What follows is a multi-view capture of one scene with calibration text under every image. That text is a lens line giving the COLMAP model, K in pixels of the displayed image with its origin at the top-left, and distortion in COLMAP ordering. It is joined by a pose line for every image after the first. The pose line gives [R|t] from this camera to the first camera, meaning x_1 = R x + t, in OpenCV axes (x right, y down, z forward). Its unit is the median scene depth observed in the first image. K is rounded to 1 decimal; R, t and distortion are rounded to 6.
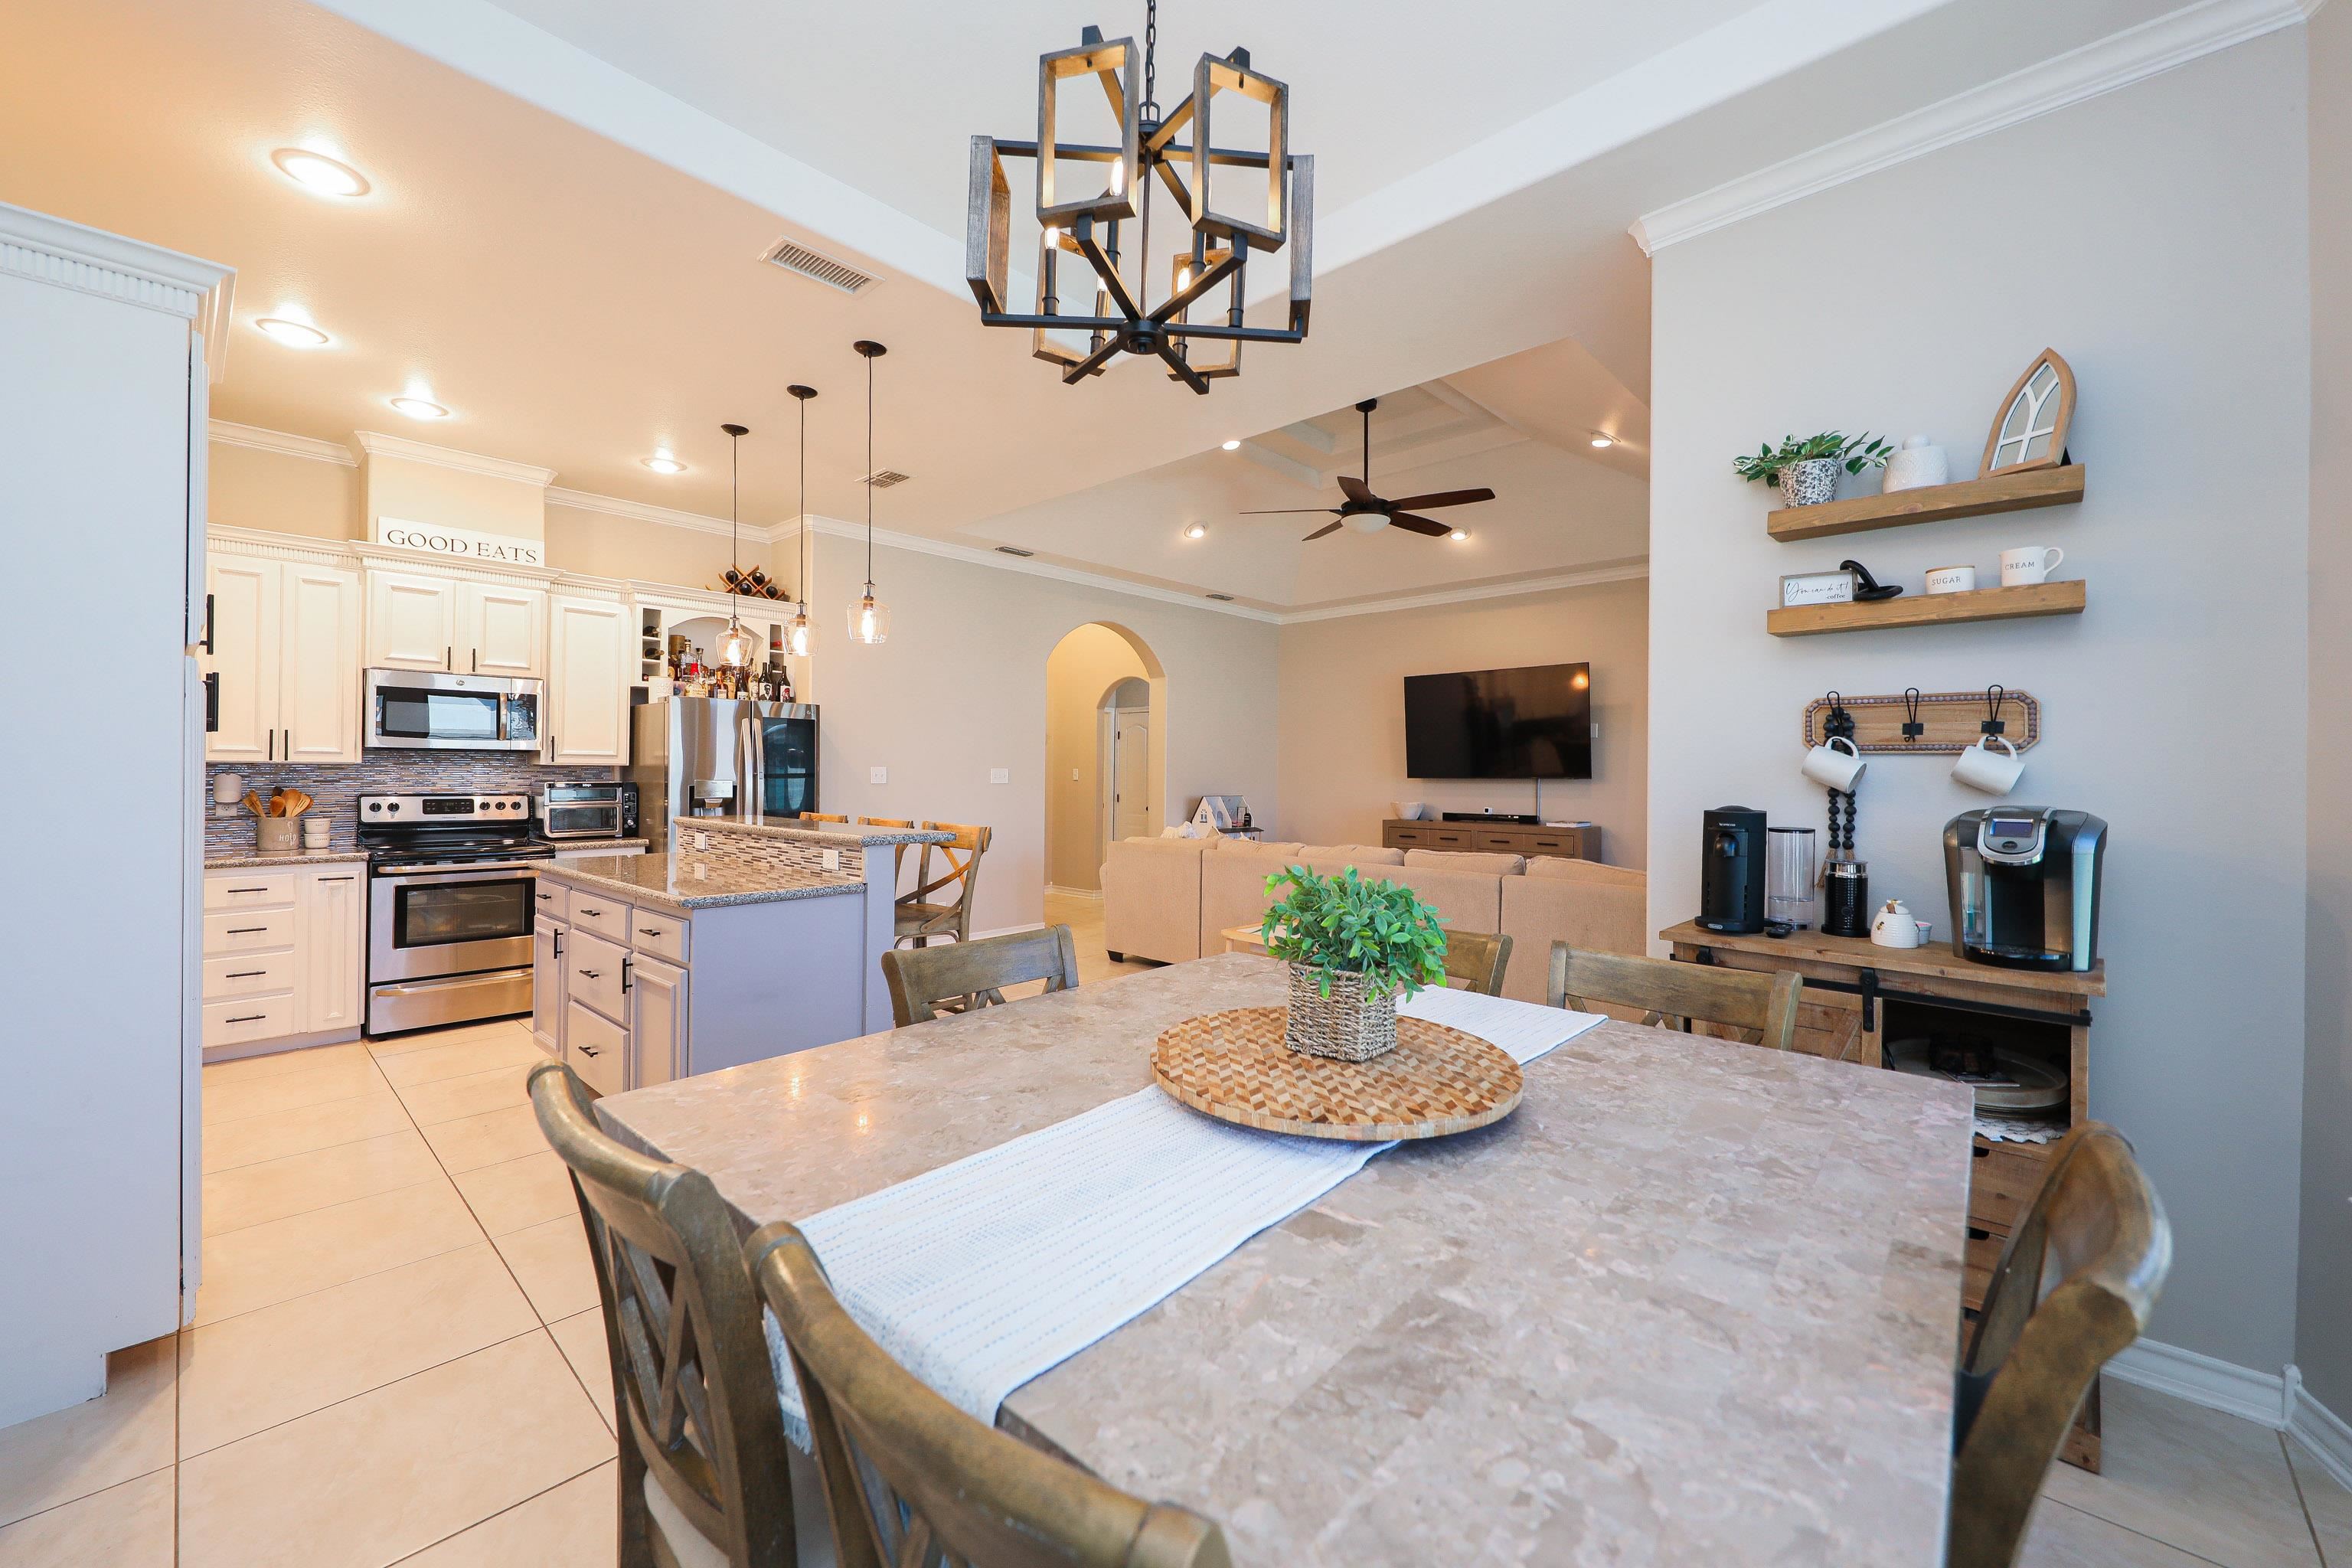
lens RADIAL K [[918.4, 0, 1188.1], [0, 918.4, 799.9], [0, 0, 1]] dist [0.013172, -0.007428]
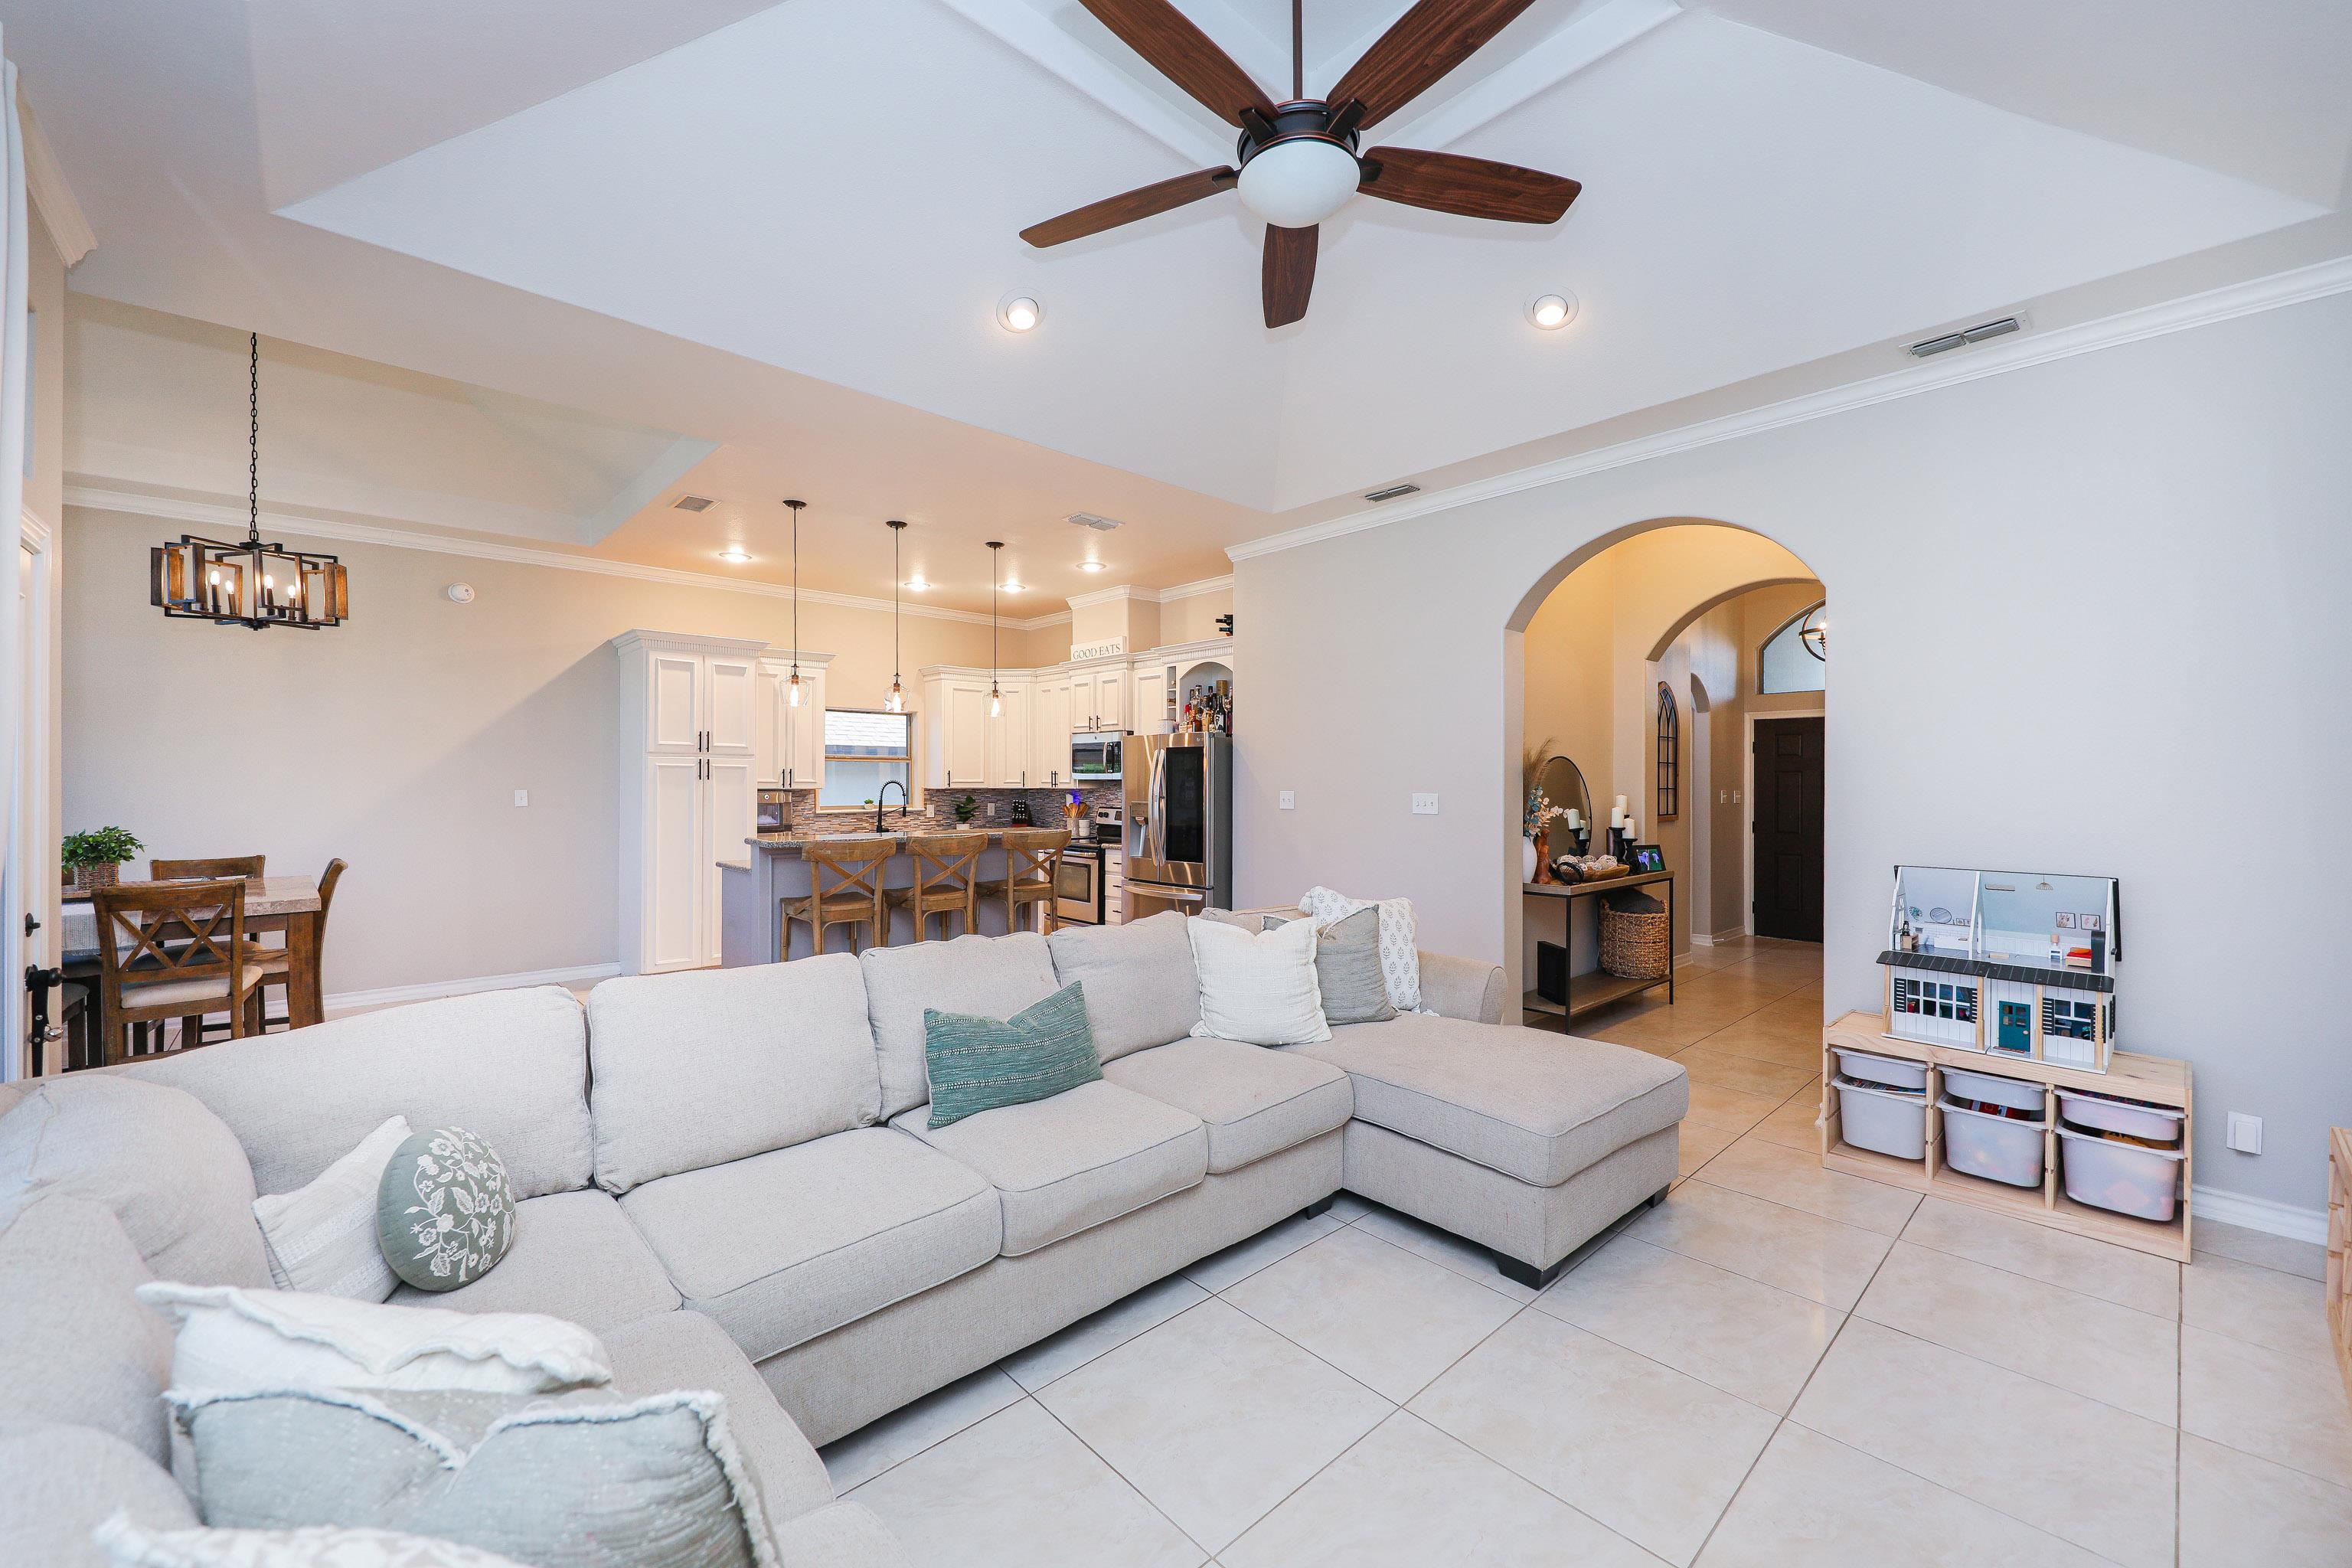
lens RADIAL K [[922.6, 0, 1183.0], [0, 922.6, 783.1], [0, 0, 1]] dist [0.020609, -0.011352]
pose [[-0.067500, -0.005929, -0.997702, 0.742601], [-0.033494, 0.999432, -0.003673, -0.045926], [0.997157, 0.033169, -0.067660, 1.195523]]
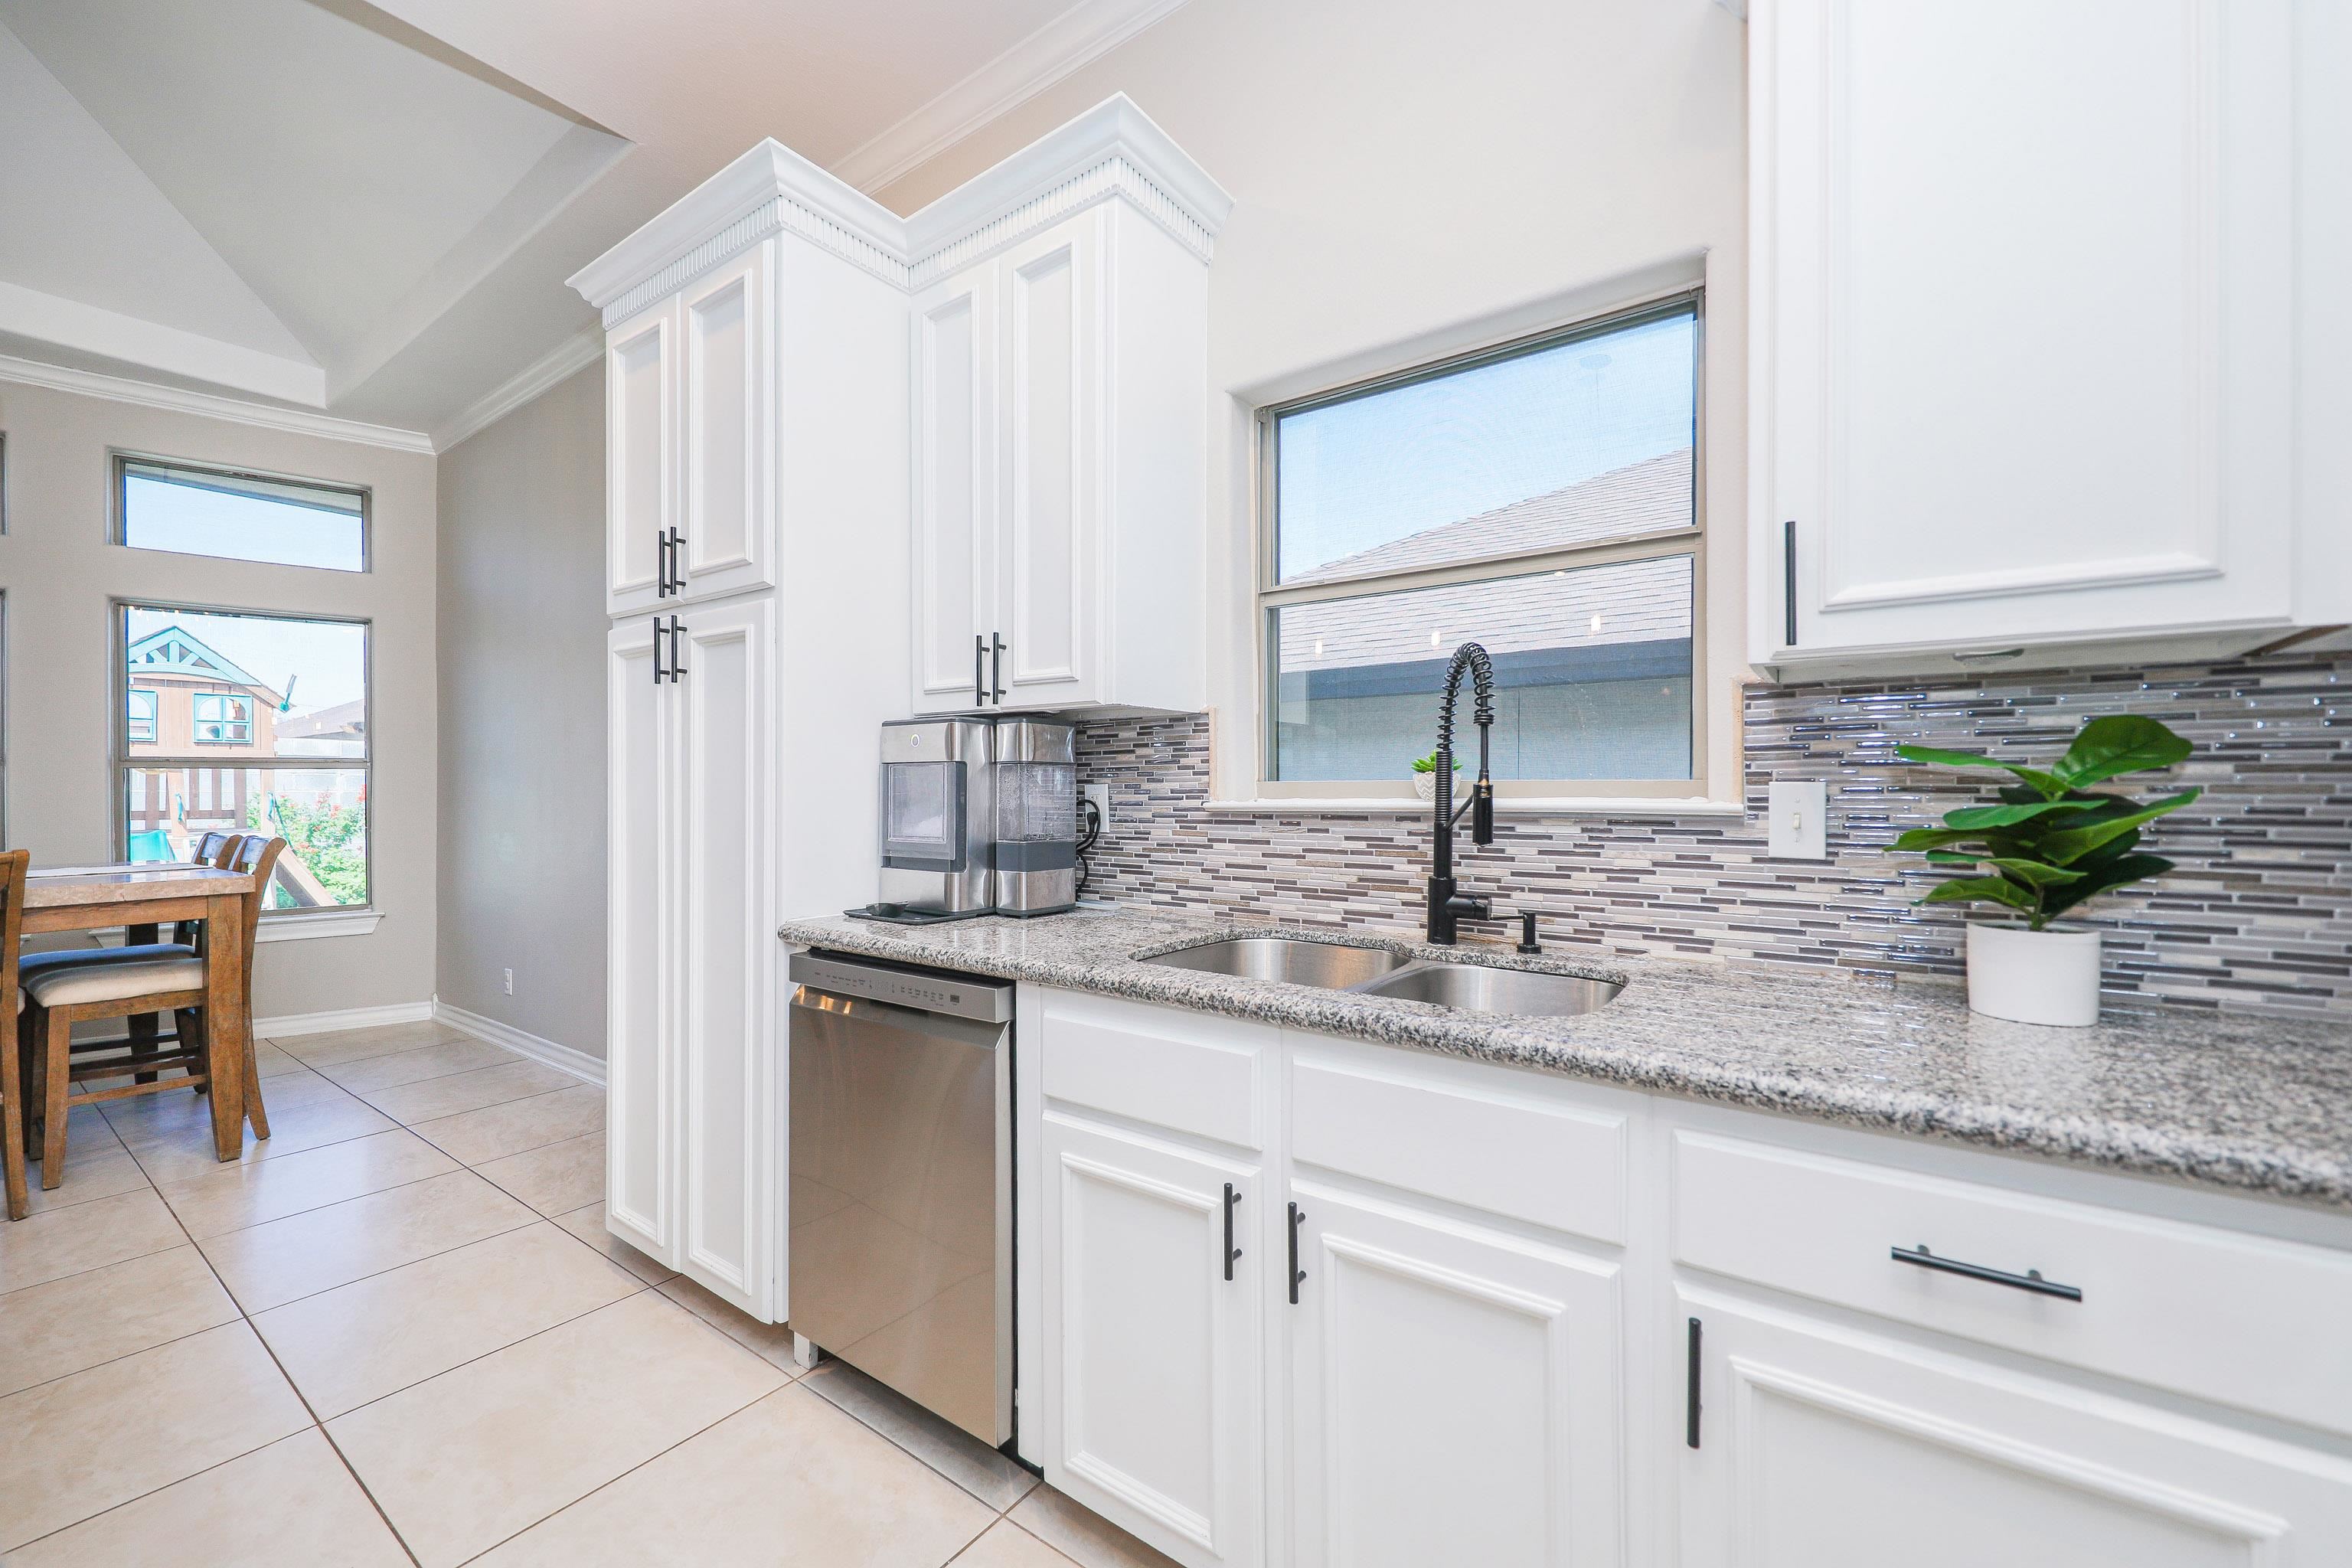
lens RADIAL K [[931.9, 0, 1179.4], [0, 931.9, 792.0], [0, 0, 1]] dist [0.016241, -0.009752]
pose [[-0.992338, -0.004525, -0.123467, -0.650754], [-0.009406, 0.999196, 0.038975, -0.004178], [0.123192, 0.039838, -0.991583, 0.886534]]
